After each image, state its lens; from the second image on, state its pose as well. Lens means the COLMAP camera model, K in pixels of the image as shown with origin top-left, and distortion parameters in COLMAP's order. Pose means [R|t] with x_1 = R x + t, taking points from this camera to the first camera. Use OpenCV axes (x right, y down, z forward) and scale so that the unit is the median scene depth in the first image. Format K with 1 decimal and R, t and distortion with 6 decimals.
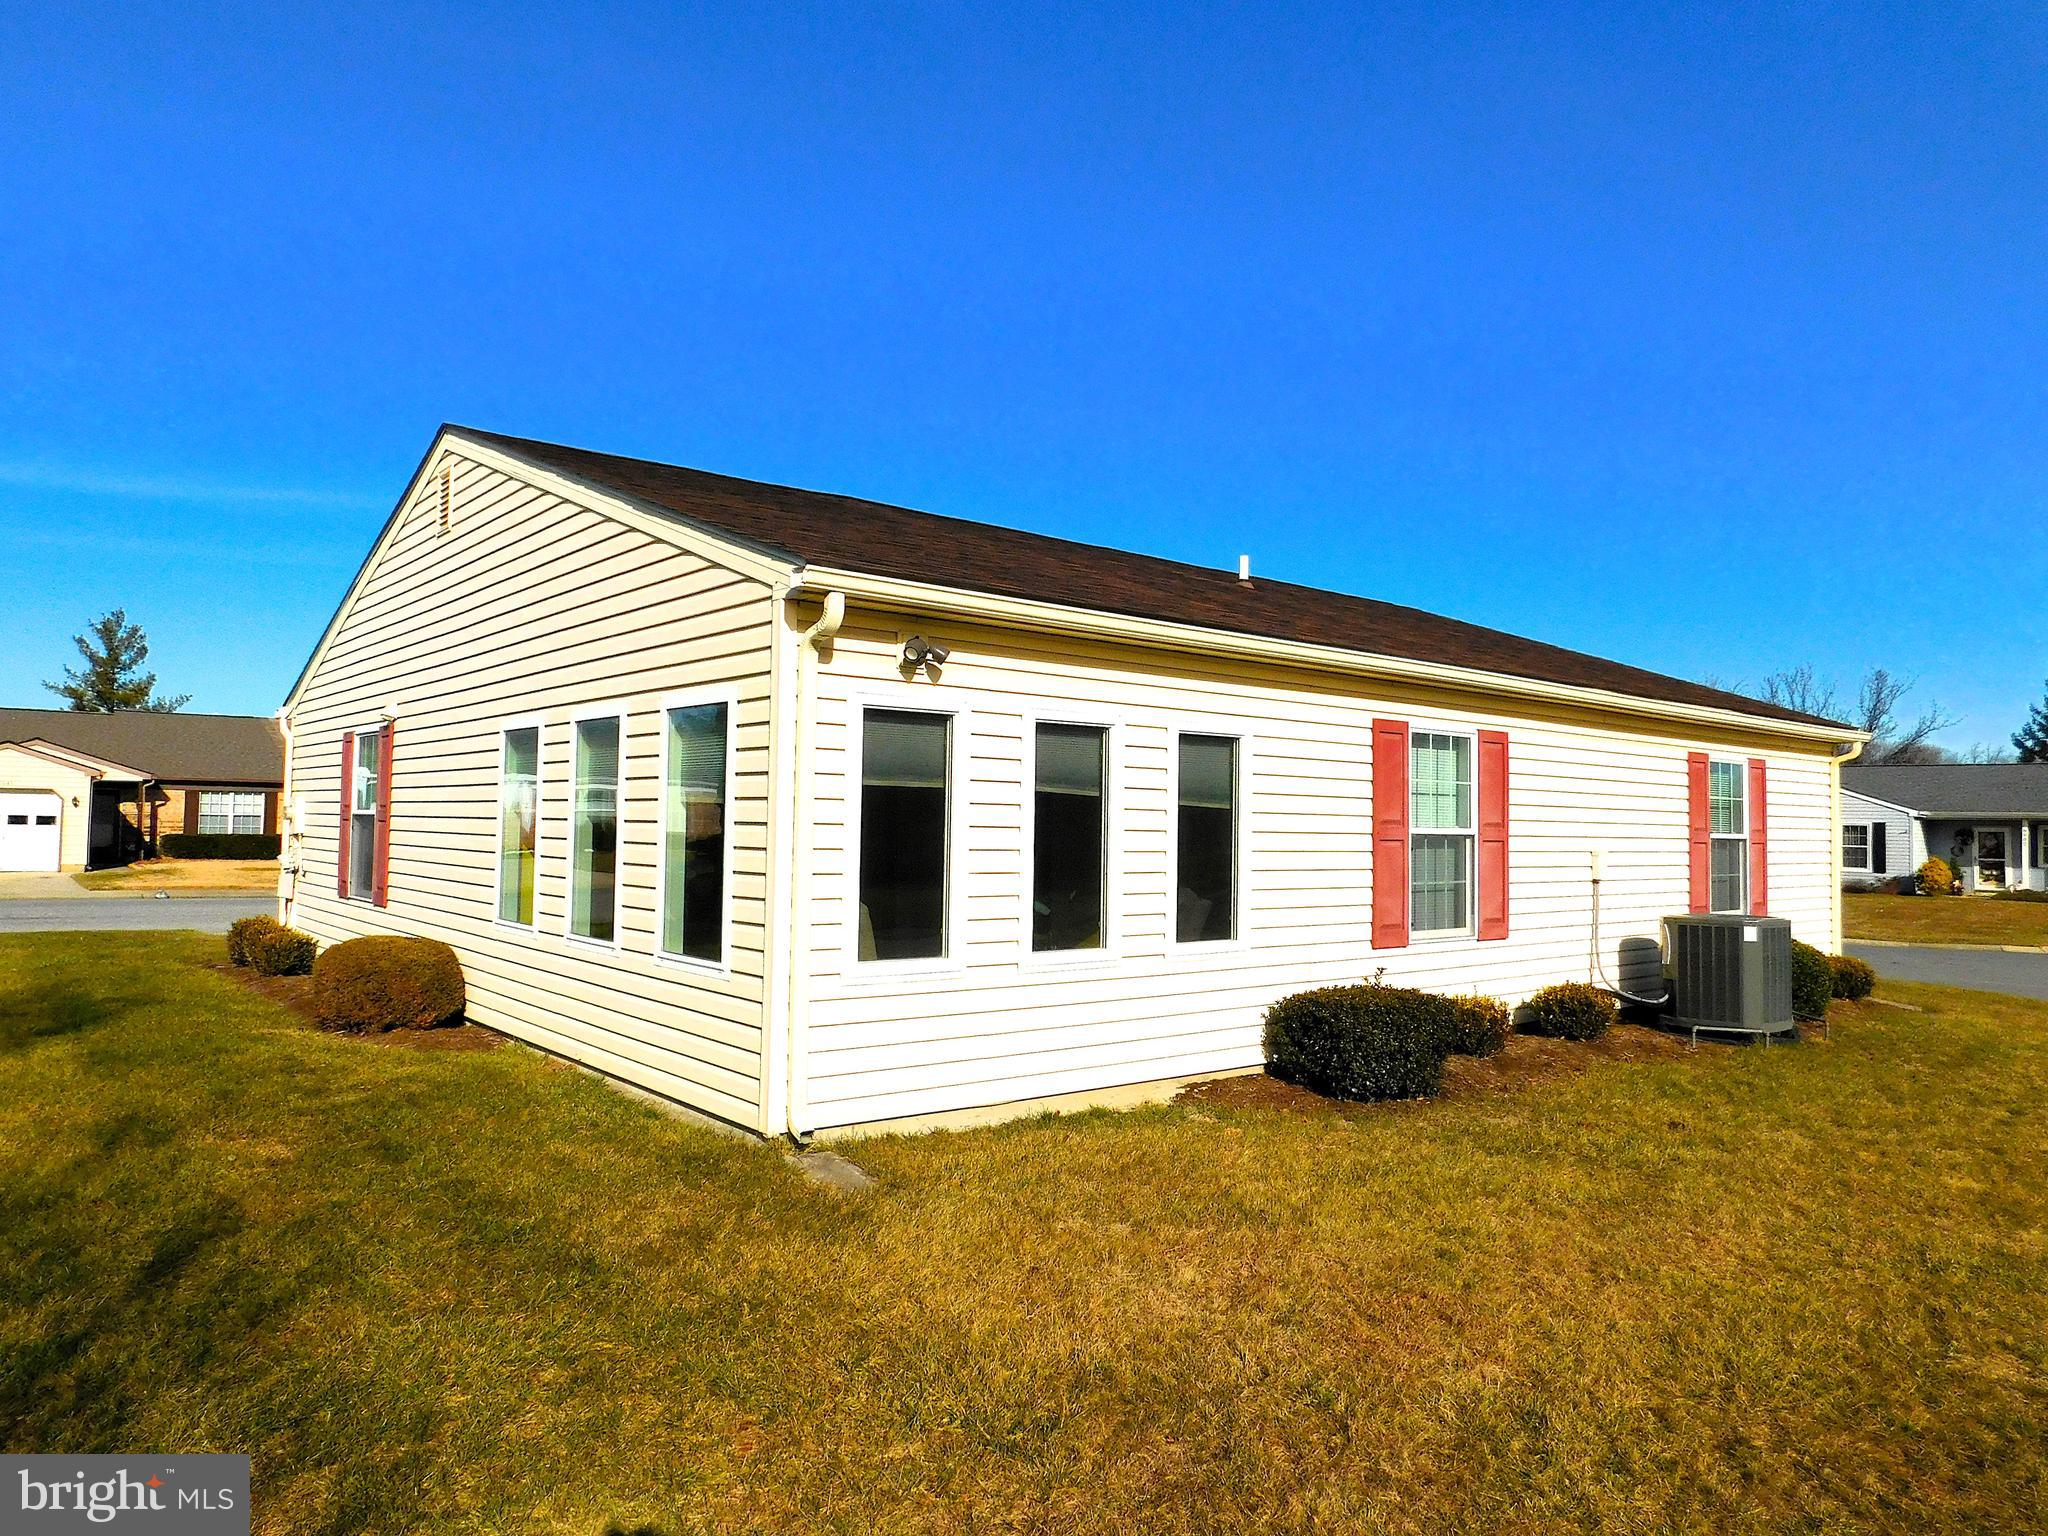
lens RADIAL K [[1371.3, 0, 1018.2], [0, 1371.3, 764.9], [0, 0, 1]] dist [-0.056249, 0.052675]
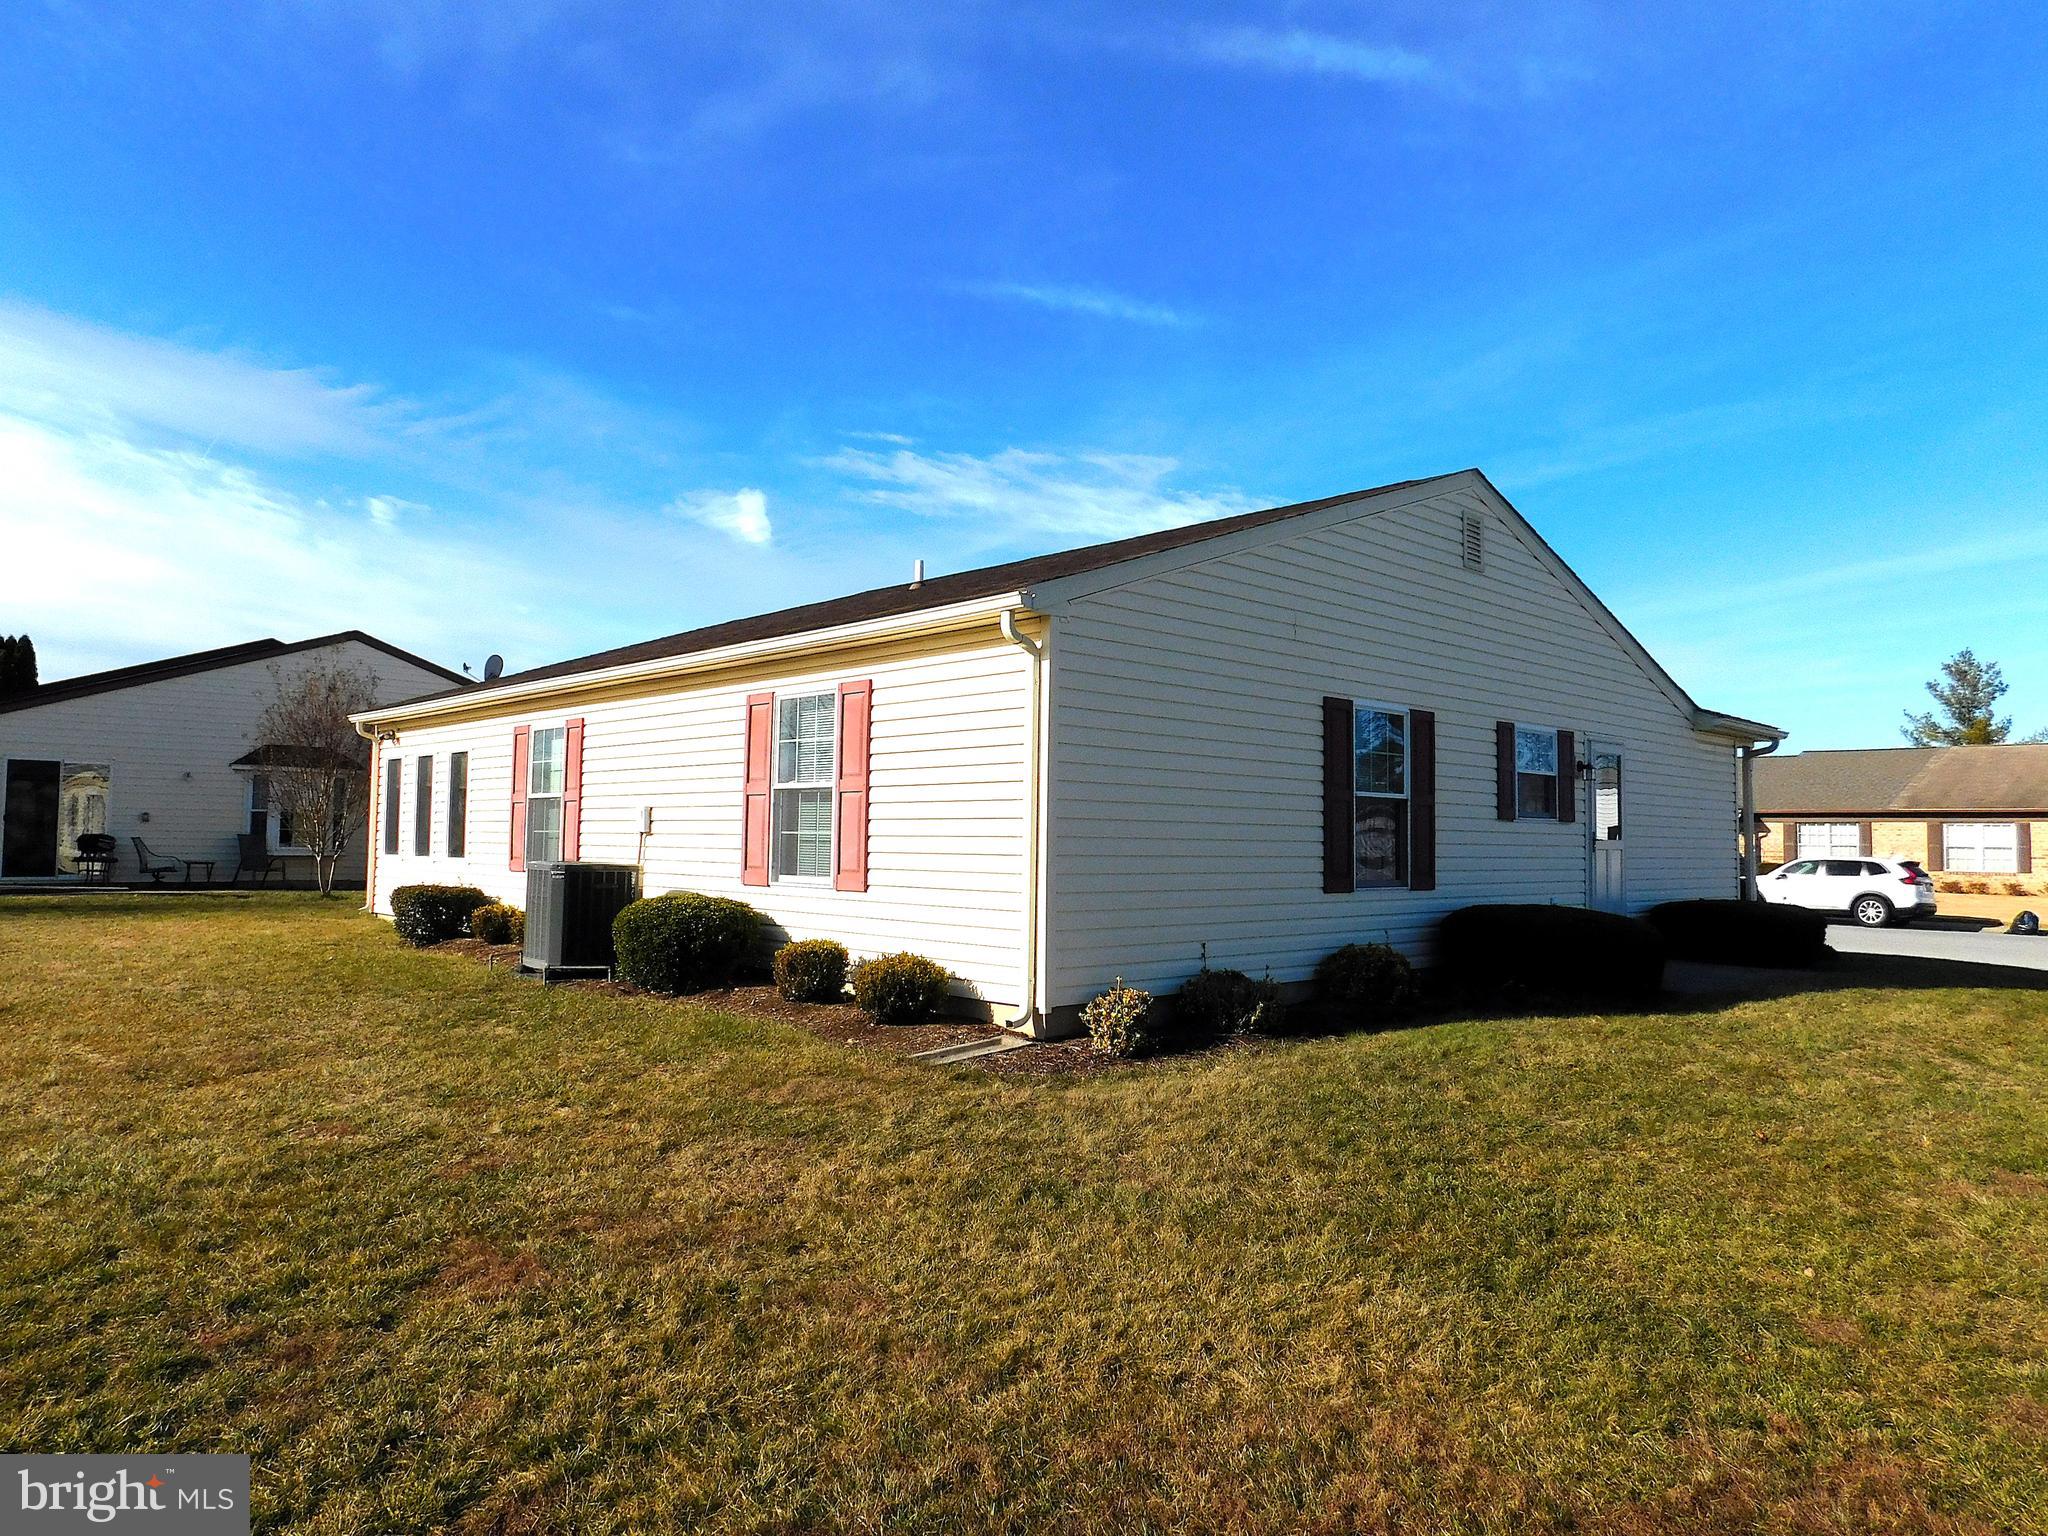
lens RADIAL K [[1371.3, 0, 1018.2], [0, 1371.3, 764.9], [0, 0, 1]] dist [-0.056249, 0.052675]
pose [[0.056798, -0.089124, -0.994400, 1.342539], [0.043870, 0.995268, -0.086696, 0.126917], [0.997421, -0.038700, 0.060439, 1.051604]]
